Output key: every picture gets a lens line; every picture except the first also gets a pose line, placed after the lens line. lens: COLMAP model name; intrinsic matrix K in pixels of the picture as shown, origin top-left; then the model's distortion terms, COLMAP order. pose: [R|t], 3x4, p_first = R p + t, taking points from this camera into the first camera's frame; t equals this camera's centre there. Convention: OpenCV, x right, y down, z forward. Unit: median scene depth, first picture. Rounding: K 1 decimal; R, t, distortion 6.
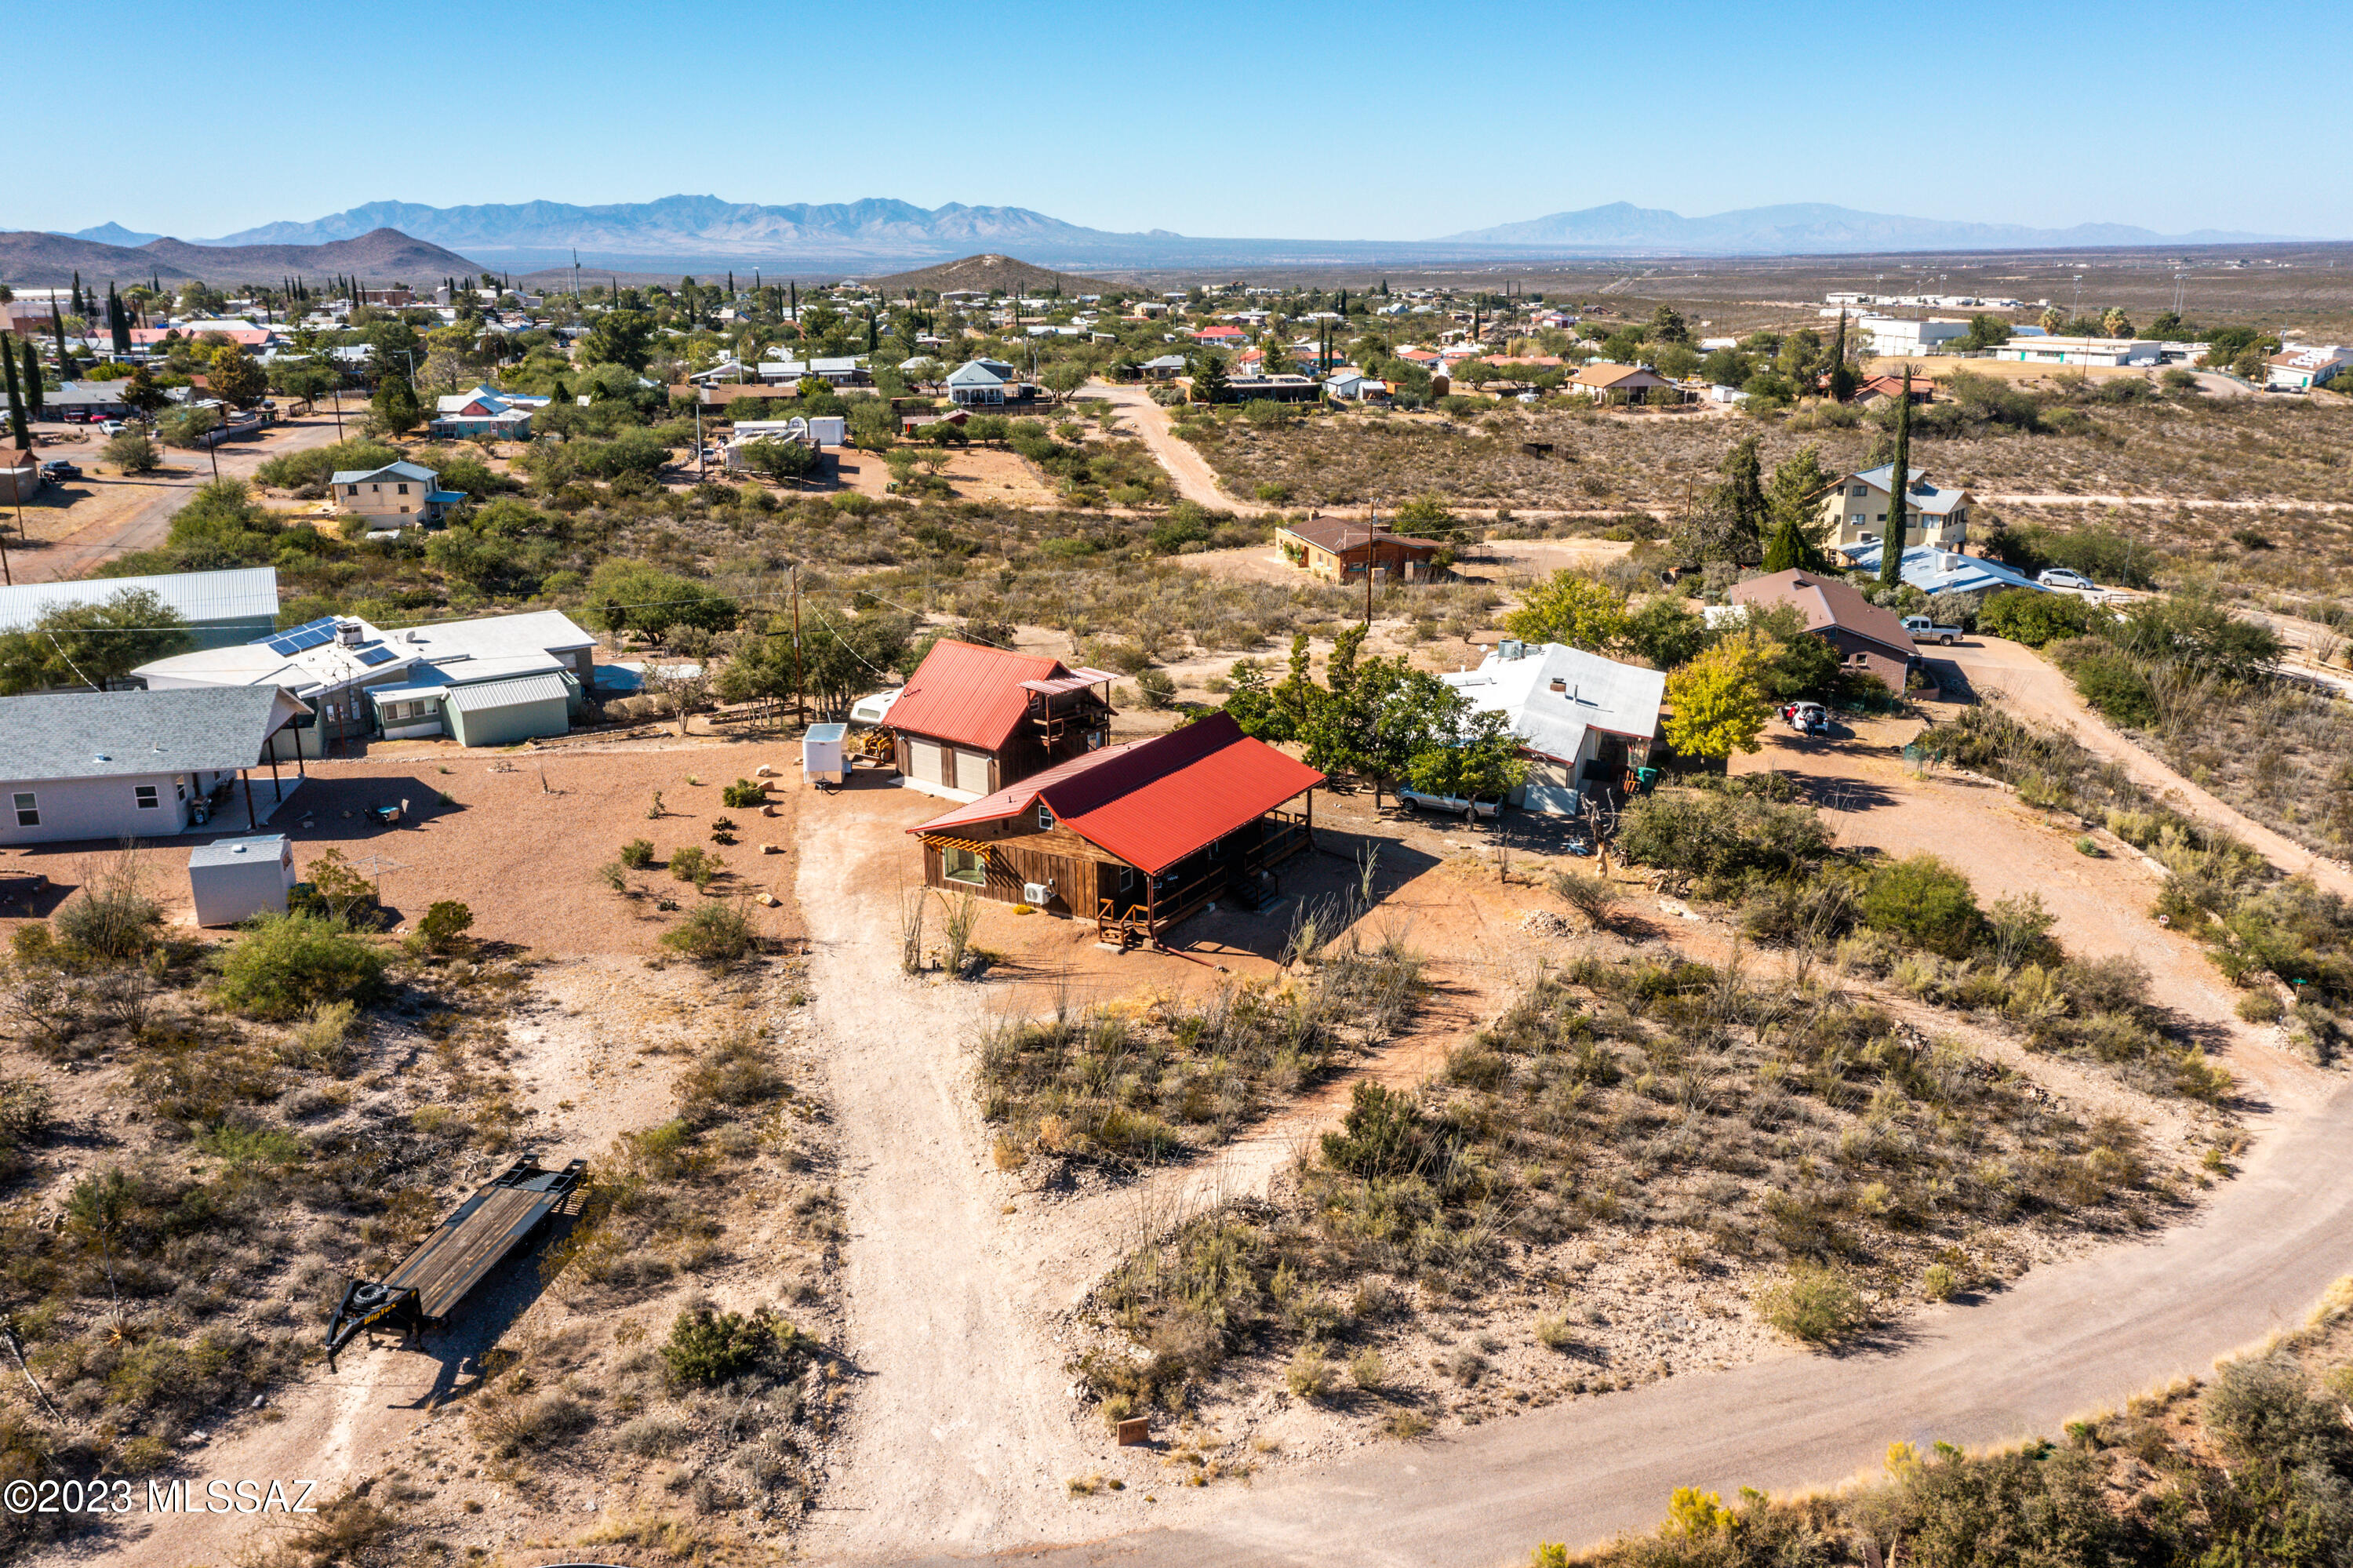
lens RADIAL K [[1854.2, 0, 1169.1], [0, 1854.2, 788.6], [0, 0, 1]] dist [-0.005572, 0.002629]
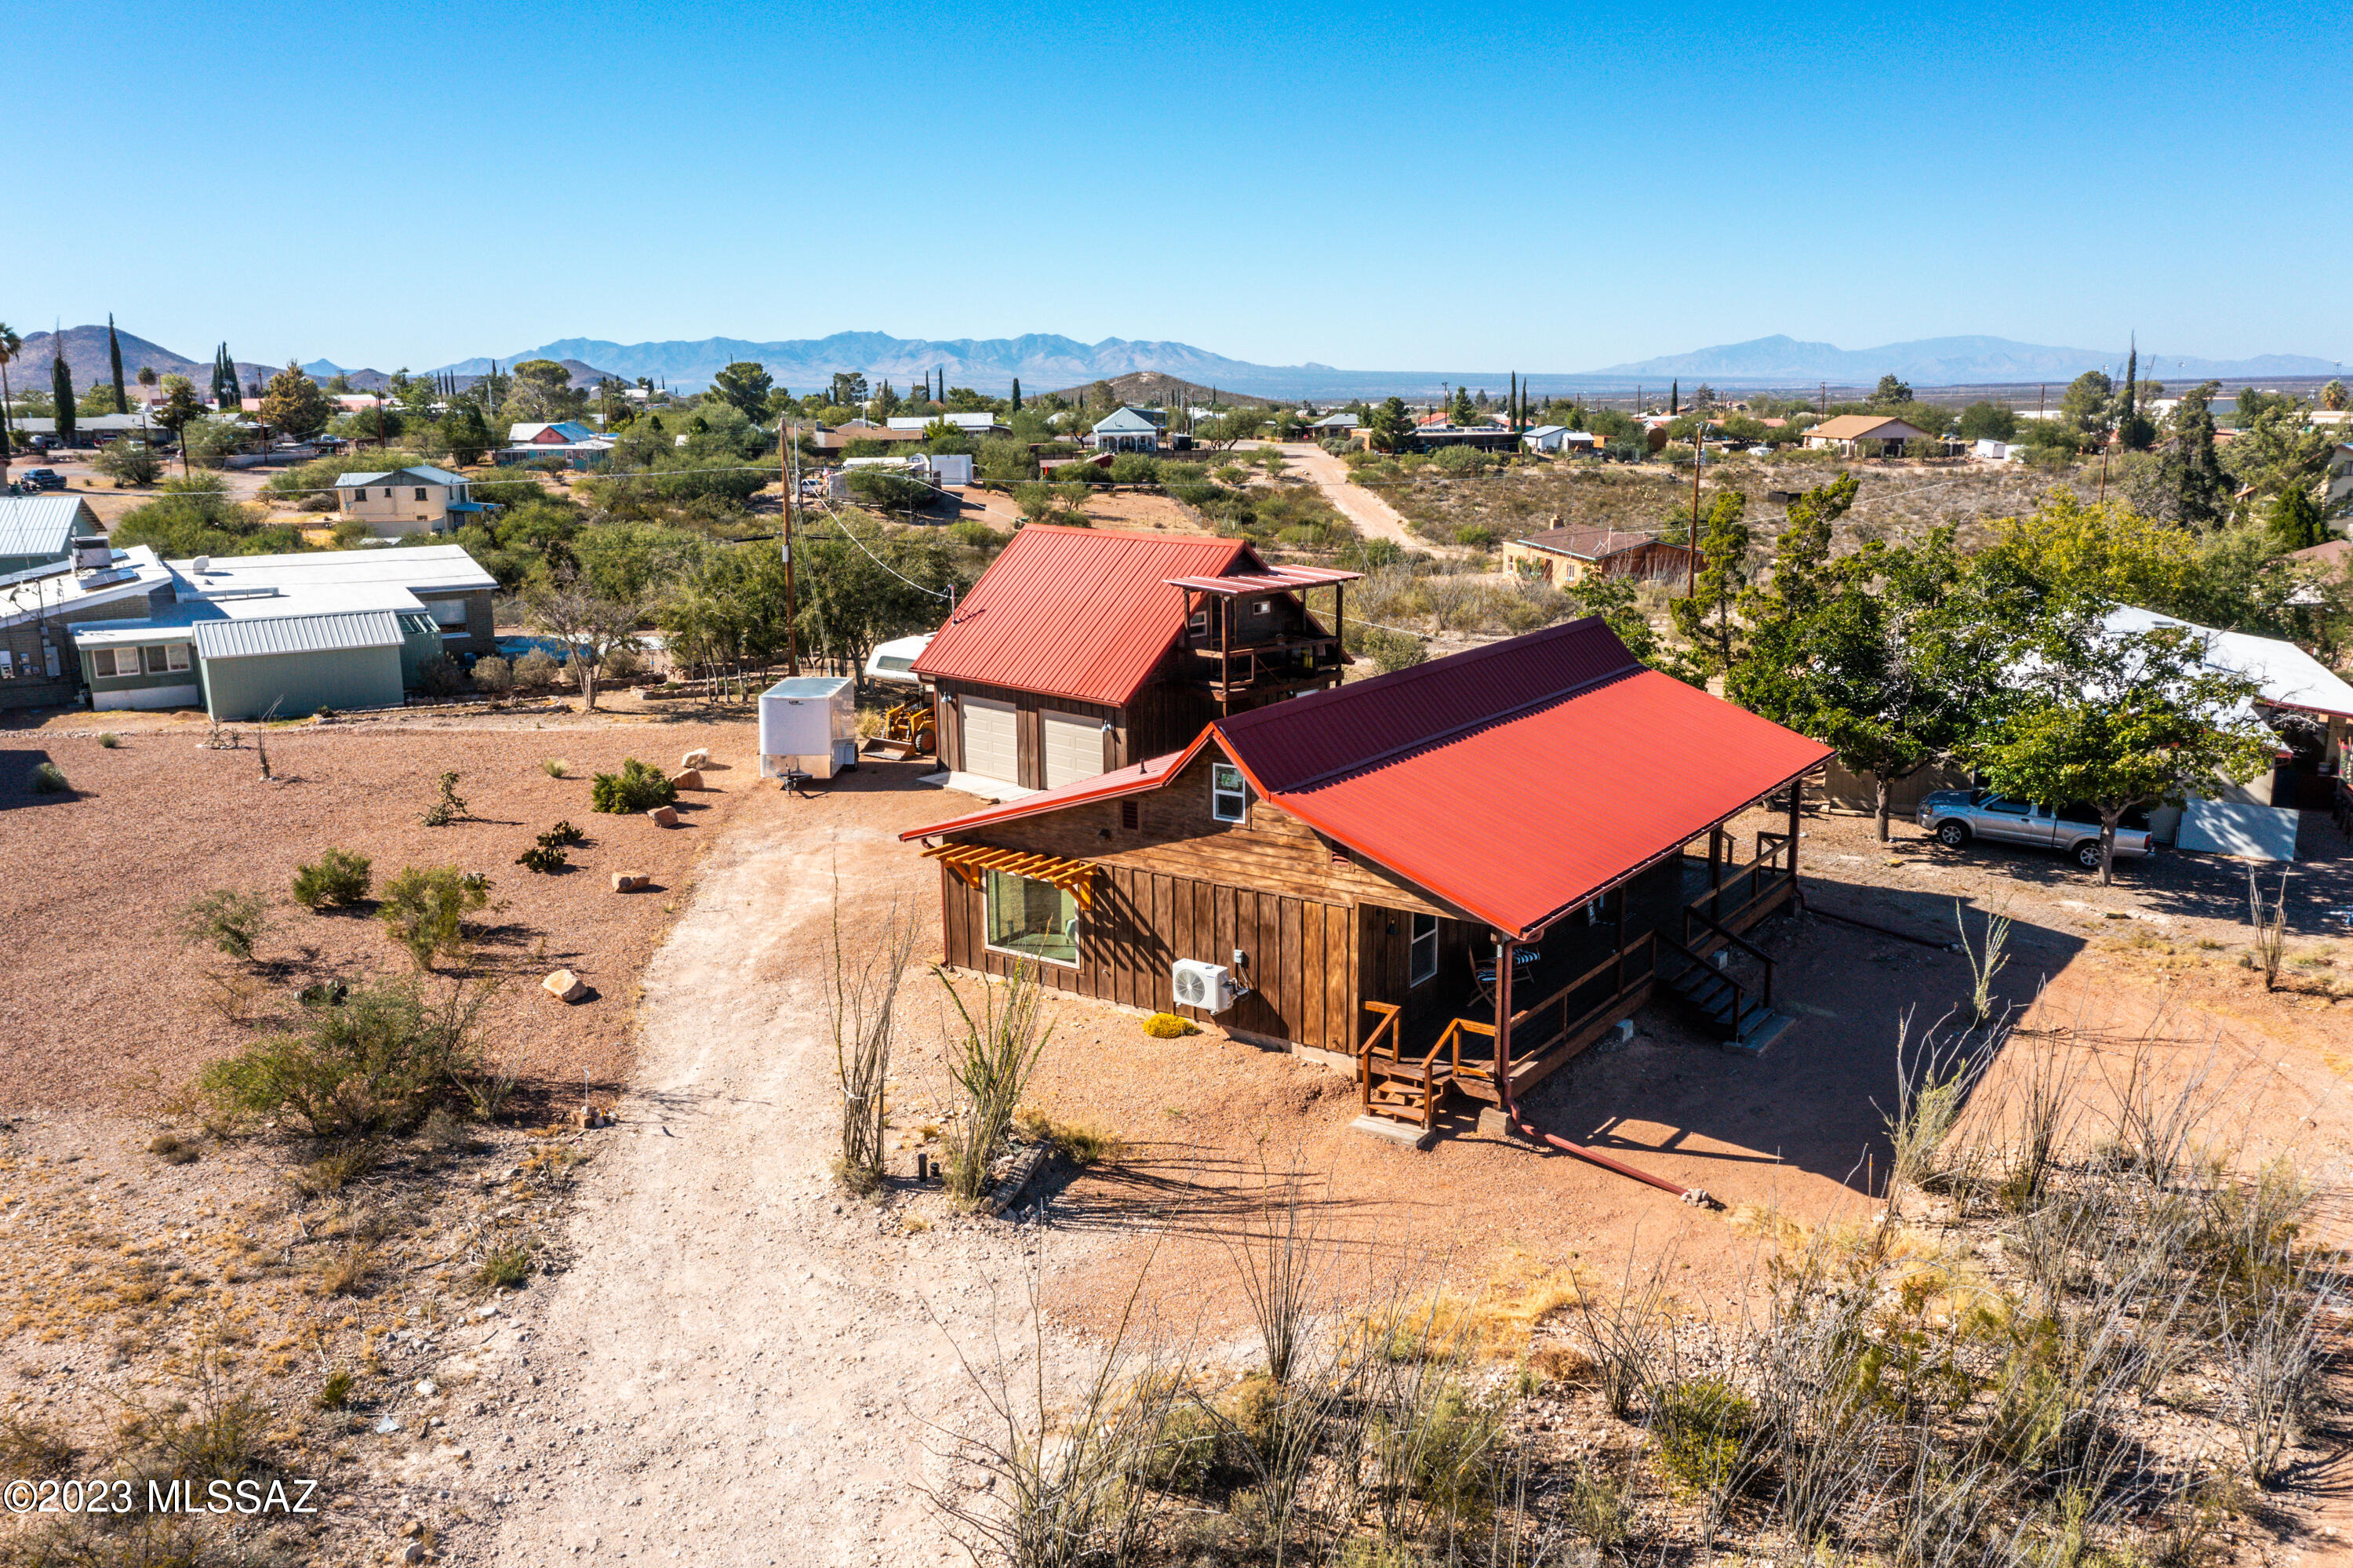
lens RADIAL K [[1854.2, 0, 1169.1], [0, 1854.2, 788.6], [0, 0, 1]] dist [-0.005572, 0.002629]
pose [[0.996715, 0.015495, -0.079491, -0.048385], [-0.020804, 0.997577, -0.066390, 0.041830], [0.078270, 0.067826, 0.994622, 0.610401]]
